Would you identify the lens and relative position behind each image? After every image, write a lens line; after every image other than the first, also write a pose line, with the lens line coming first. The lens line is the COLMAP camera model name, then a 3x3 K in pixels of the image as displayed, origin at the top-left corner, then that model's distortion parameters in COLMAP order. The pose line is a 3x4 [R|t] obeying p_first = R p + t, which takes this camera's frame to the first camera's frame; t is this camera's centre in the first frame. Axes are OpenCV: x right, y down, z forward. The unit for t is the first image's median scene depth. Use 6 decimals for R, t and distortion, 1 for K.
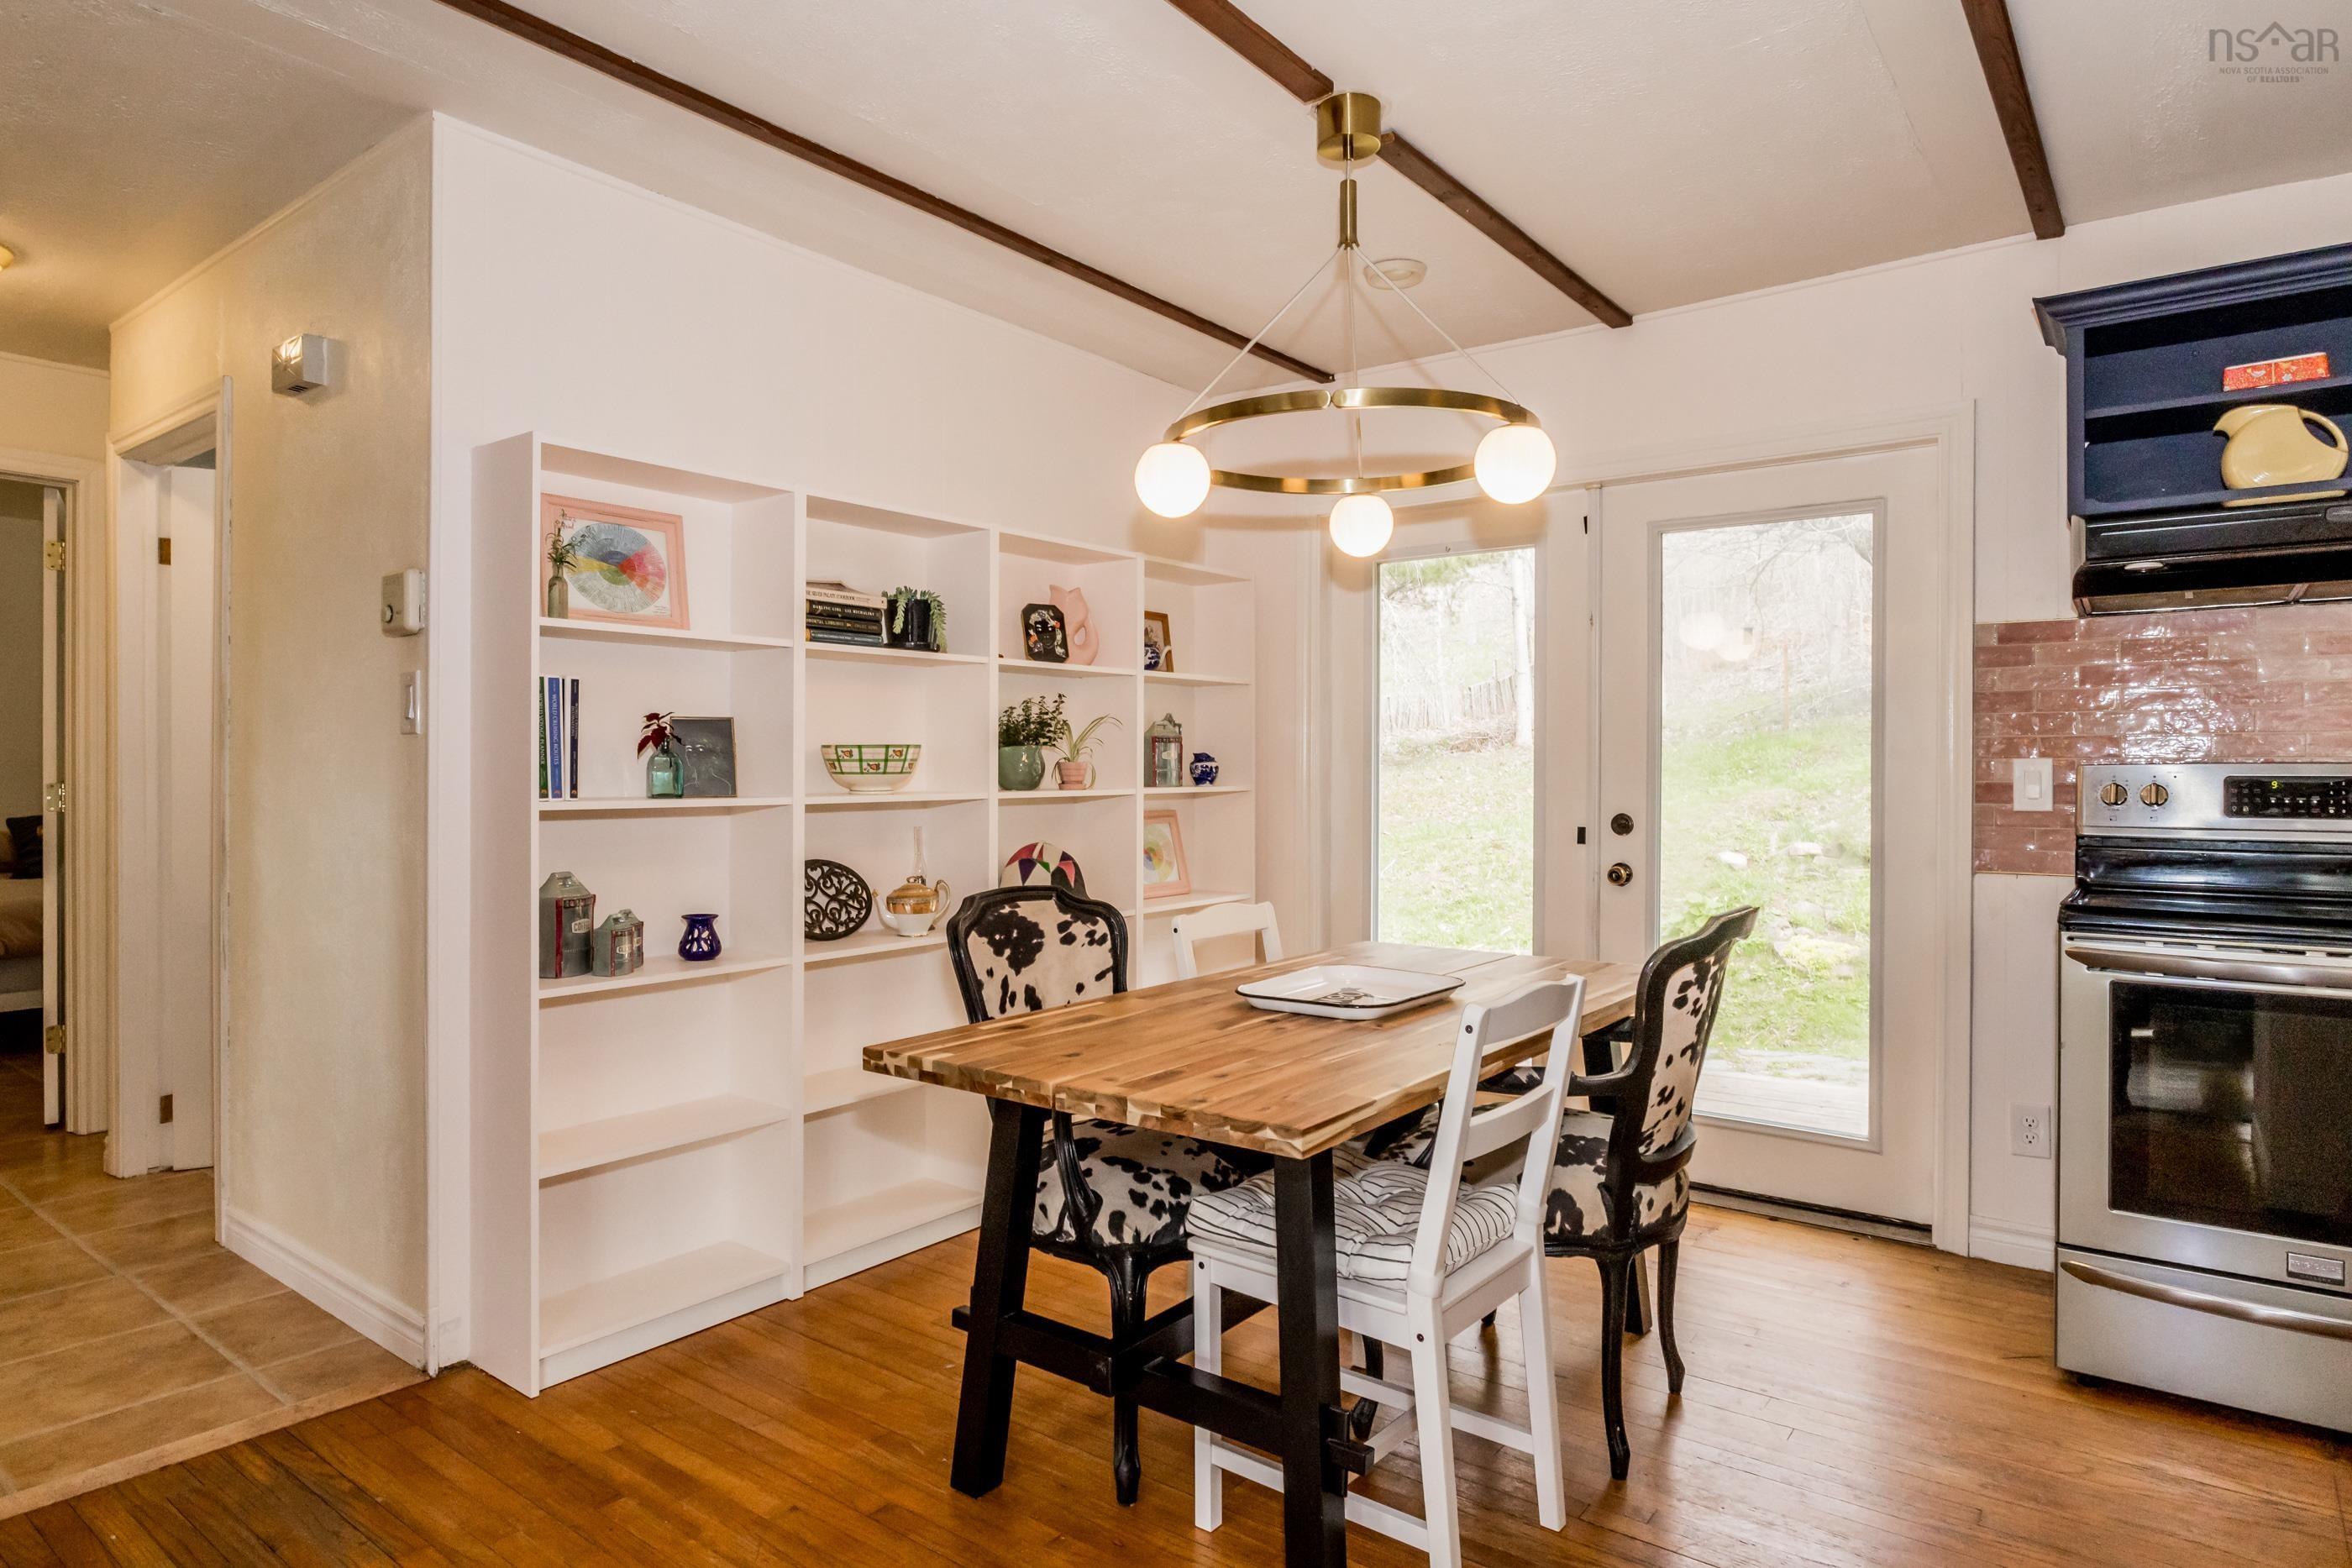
lens RADIAL K [[1330.3, 0, 1227.8], [0, 1330.3, 774.8], [0, 0, 1]] dist [-0.019736, -0.001074]
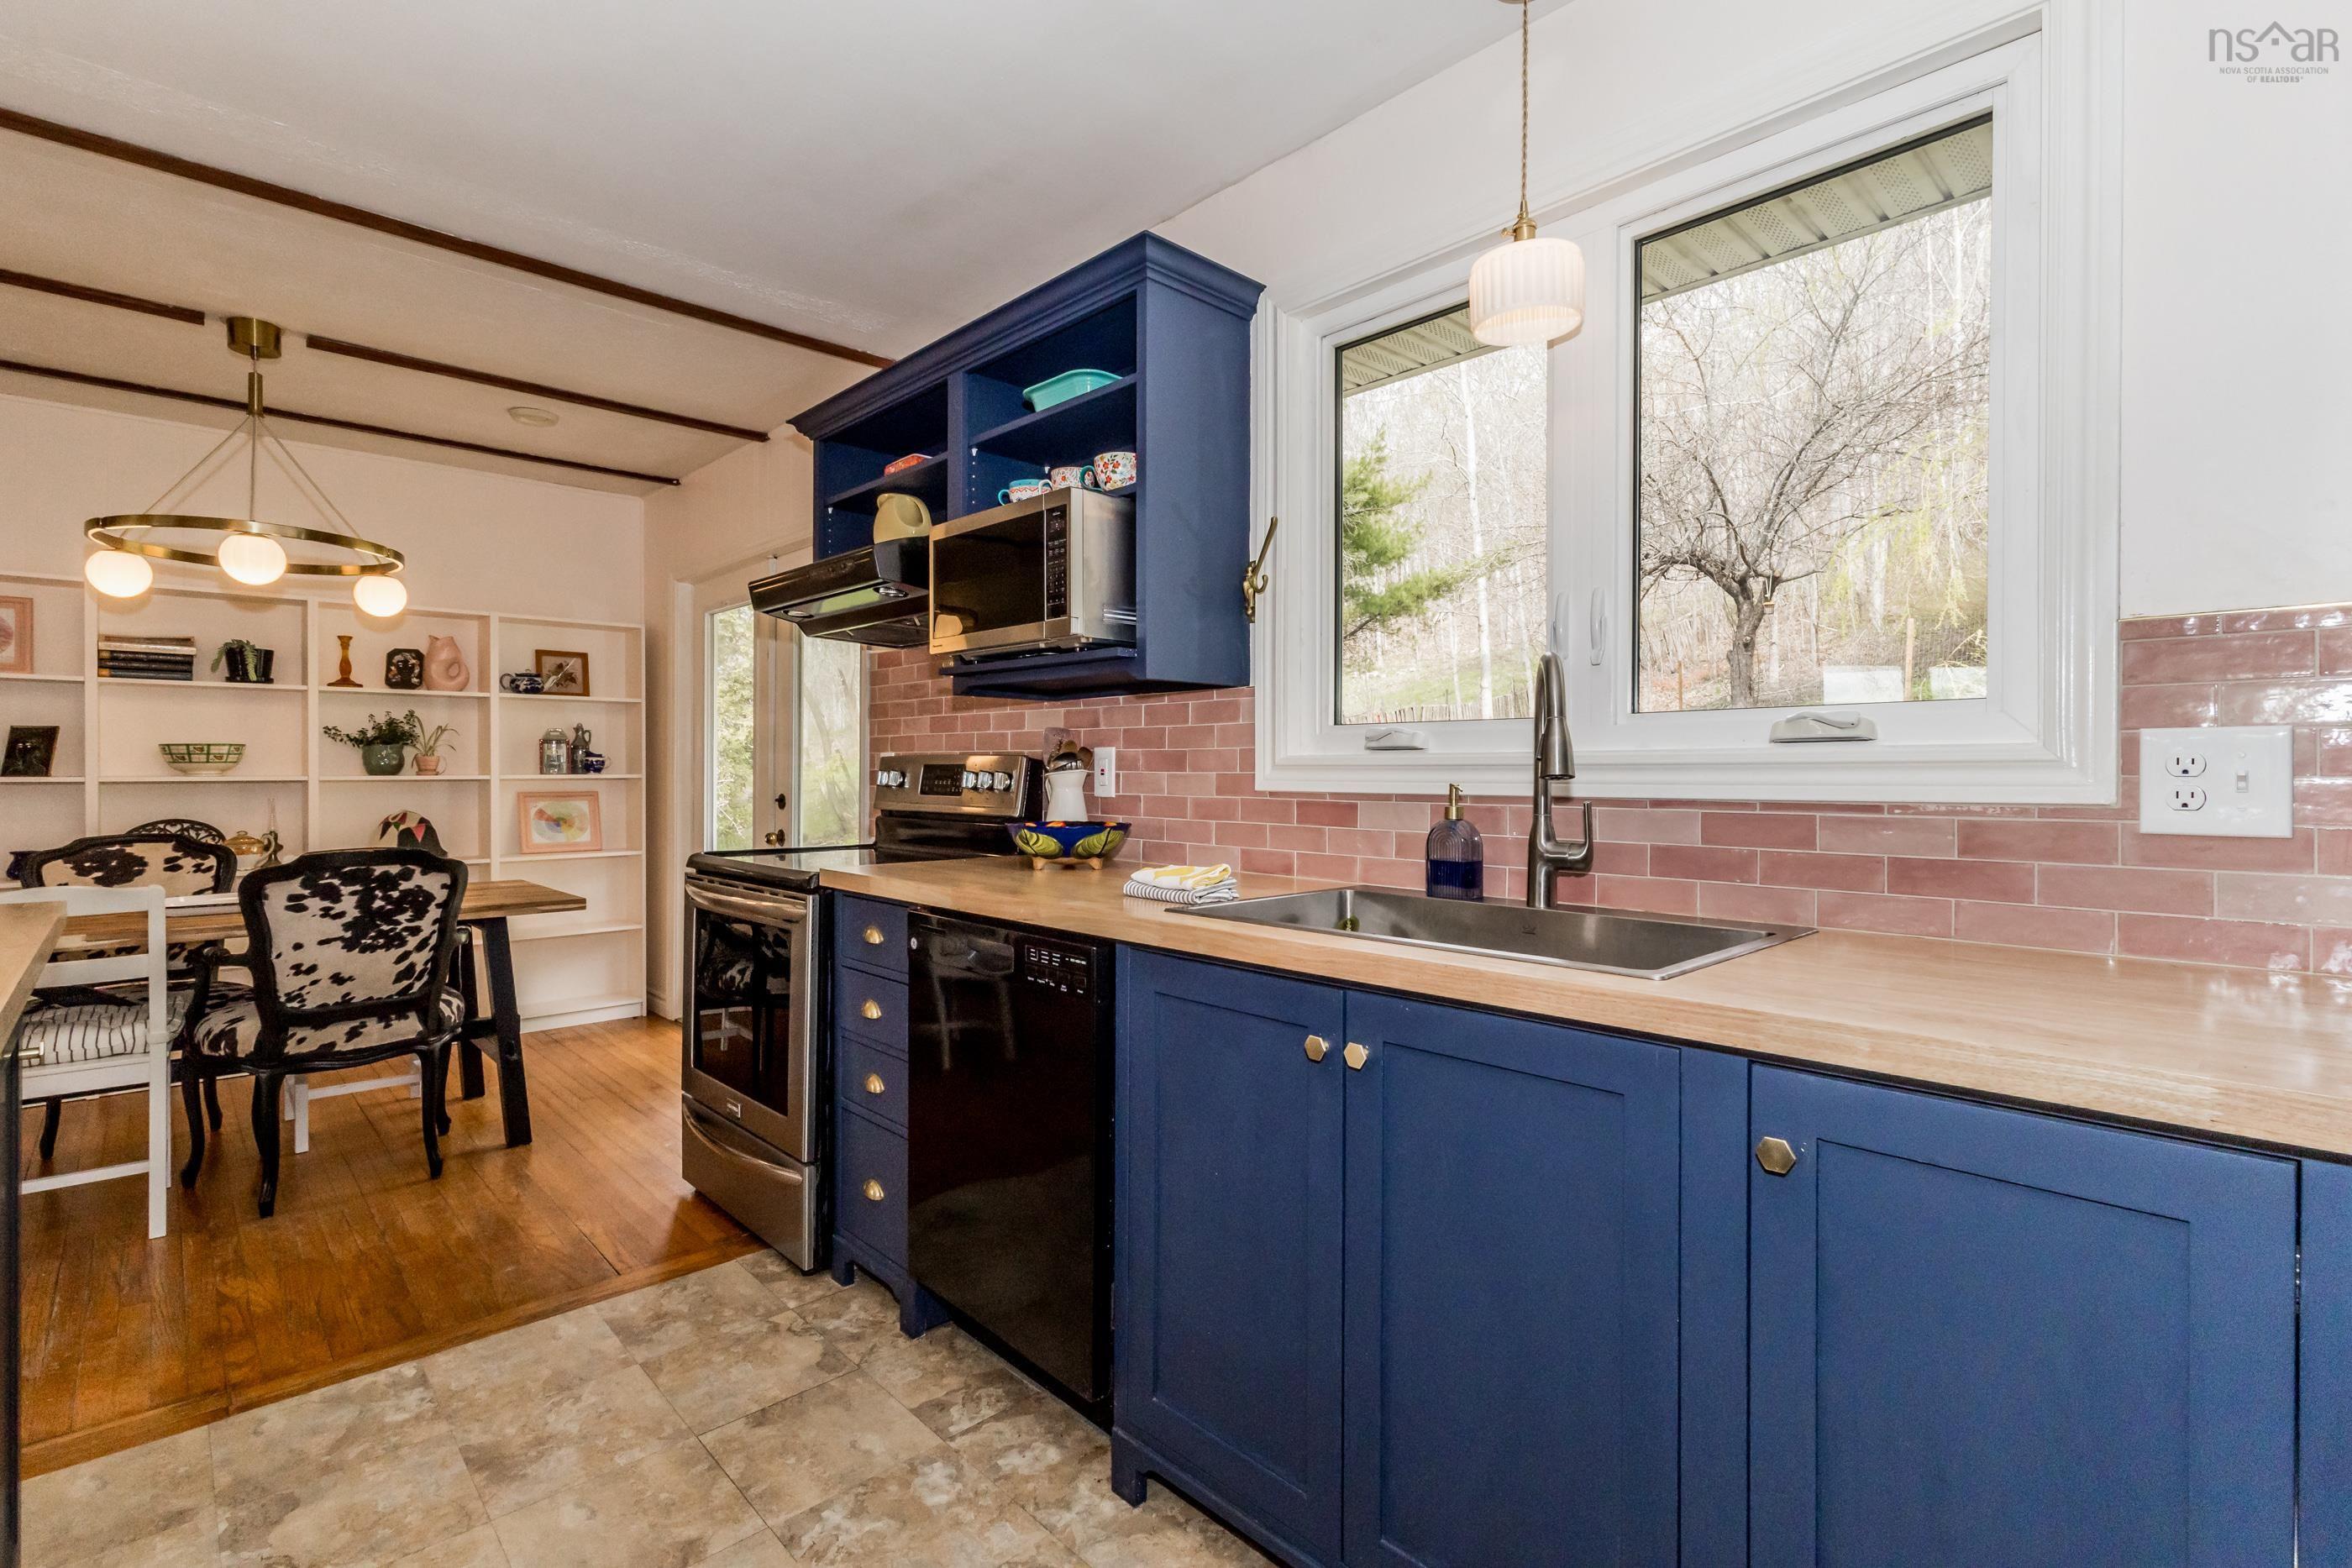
lens RADIAL K [[1074.6, 0, 1170.8], [0, 1074.6, 780.1], [0, 0, 1]] dist [-0.000159, 0.003193]
pose [[0.988107, 0.003734, -0.153723, 1.131005], [-0.003006, 0.999983, 0.004969, 0.010318], [0.153739, -0.004448, 0.988101, -0.057294]]
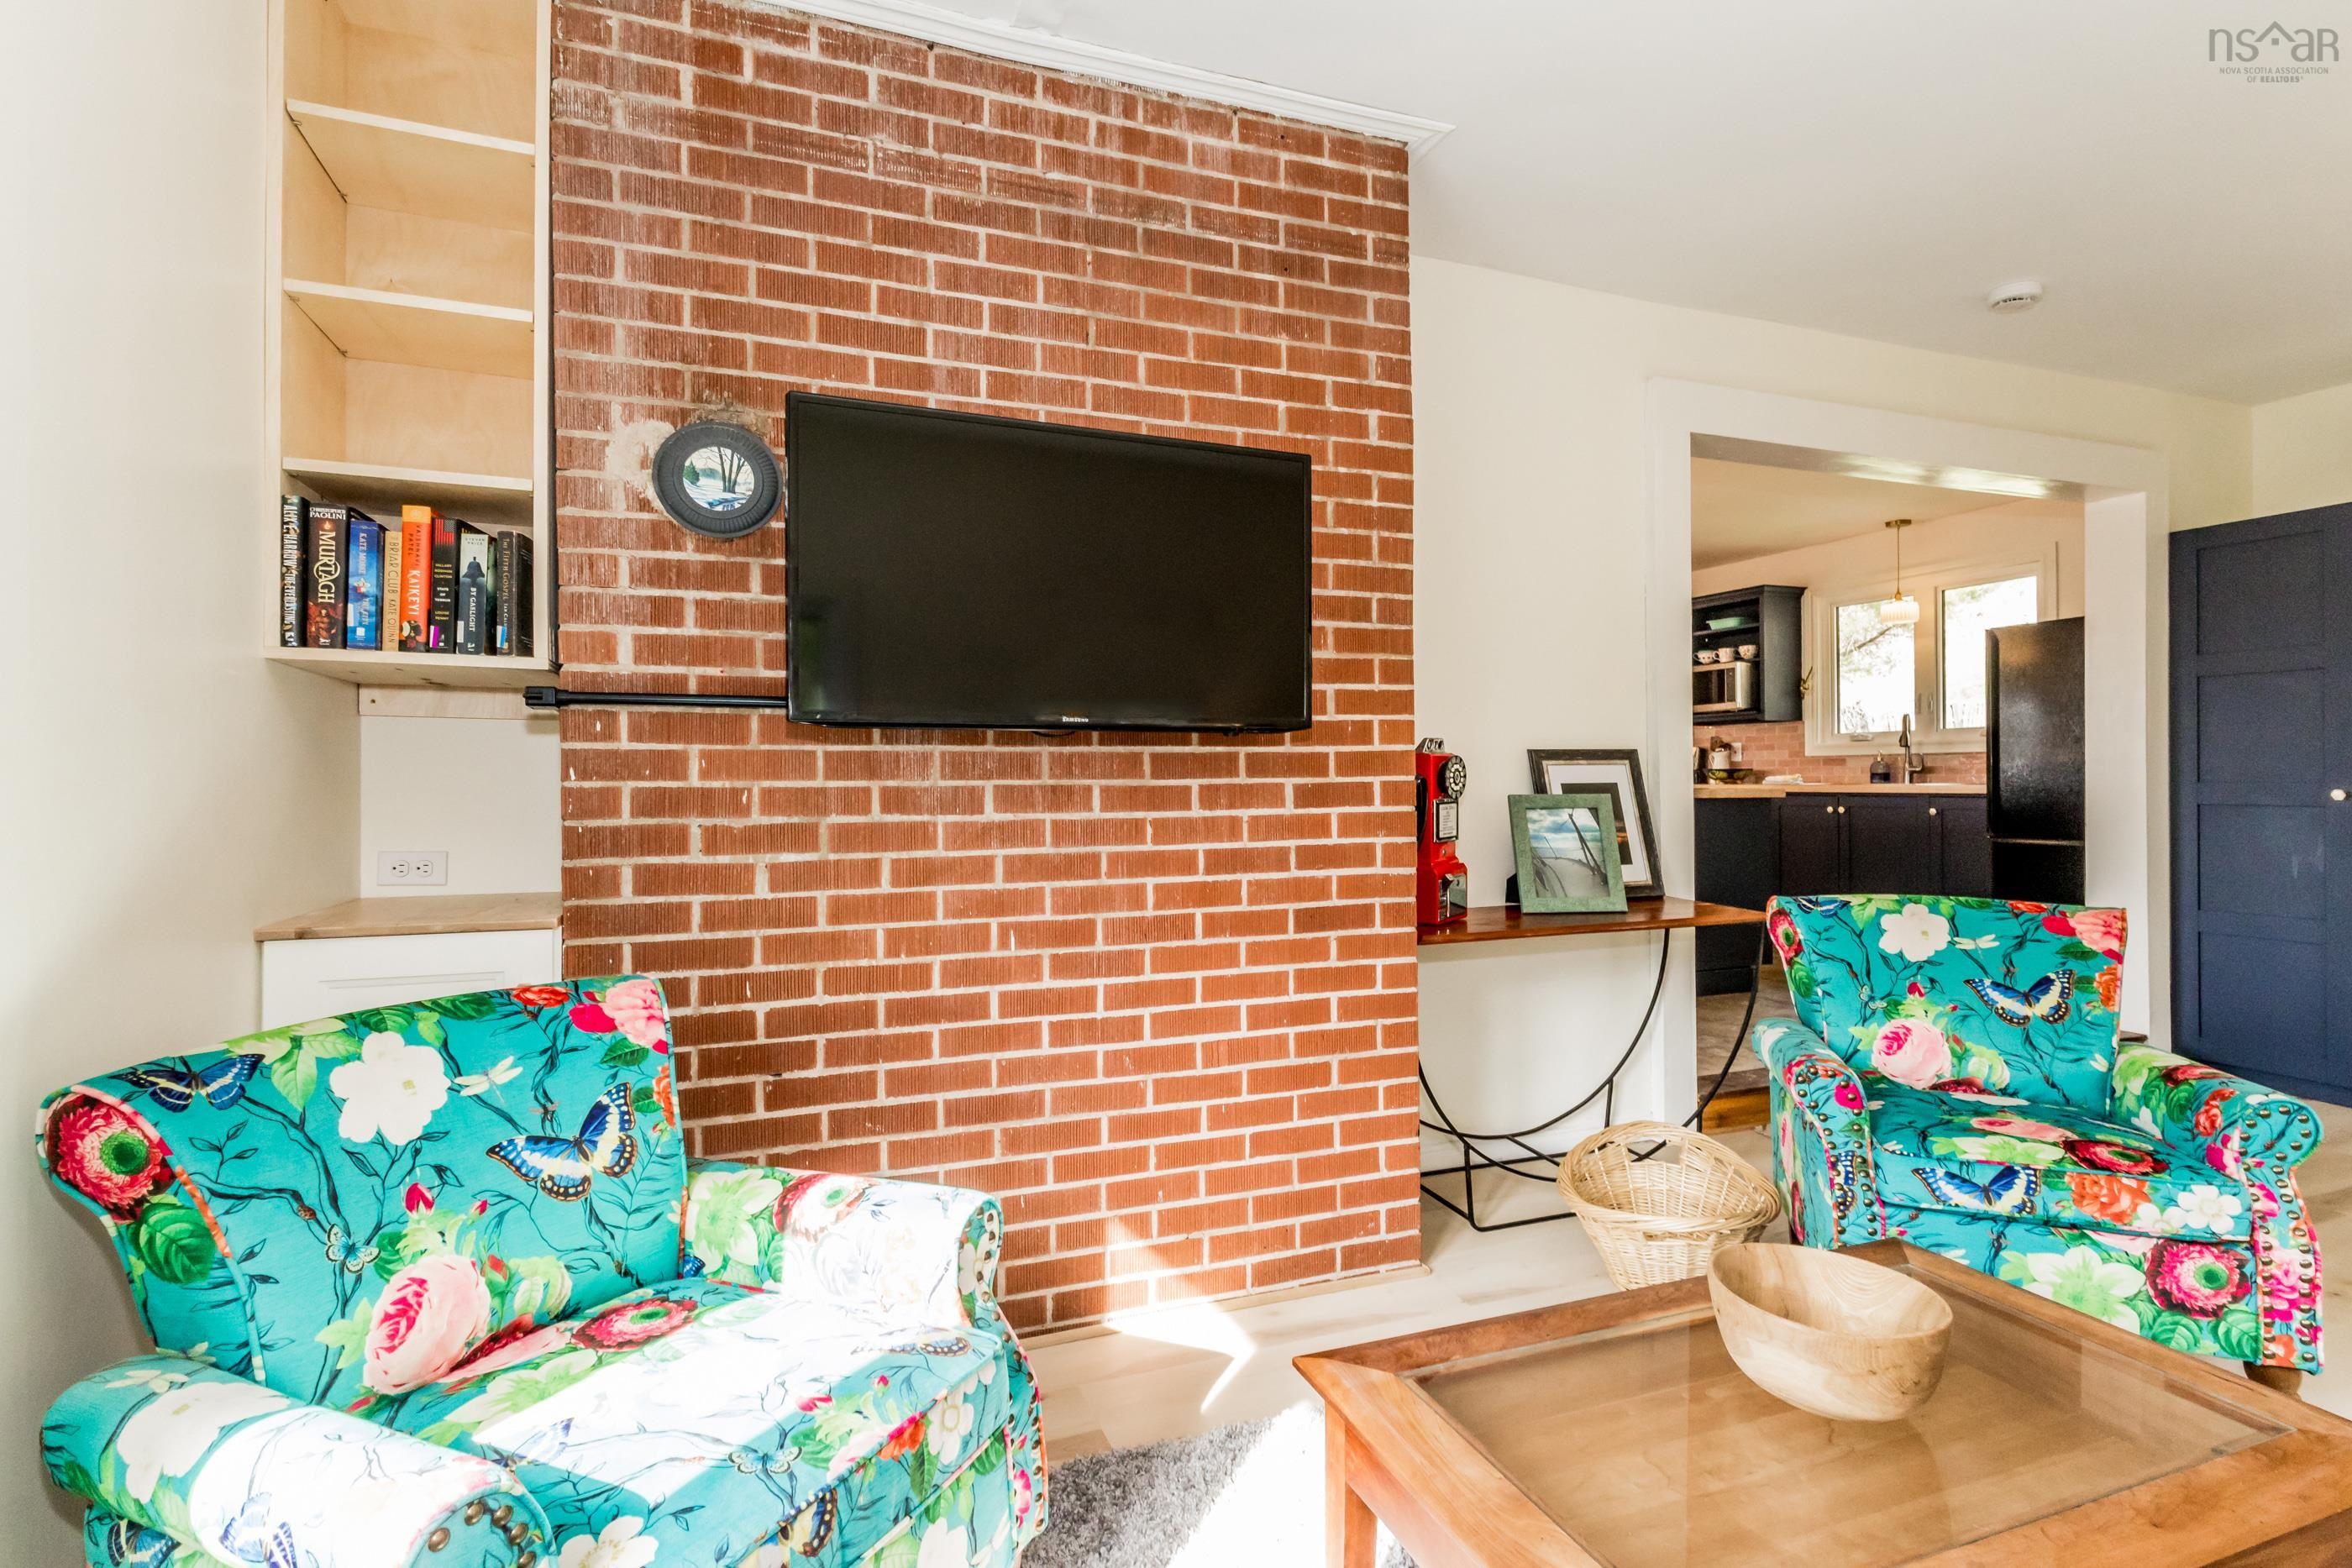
lens RADIAL K [[1075.9, 0, 1039.4], [0, 1075.9, 770.3], [0, 0, 1]] dist [0.004033, 0.000284]
pose [[0.791348, -0.003437, -0.611357, 1.188495], [0.002350, 0.999994, -0.002579, 0.055674], [0.611362, 0.000604, 0.791351, -2.185194]]
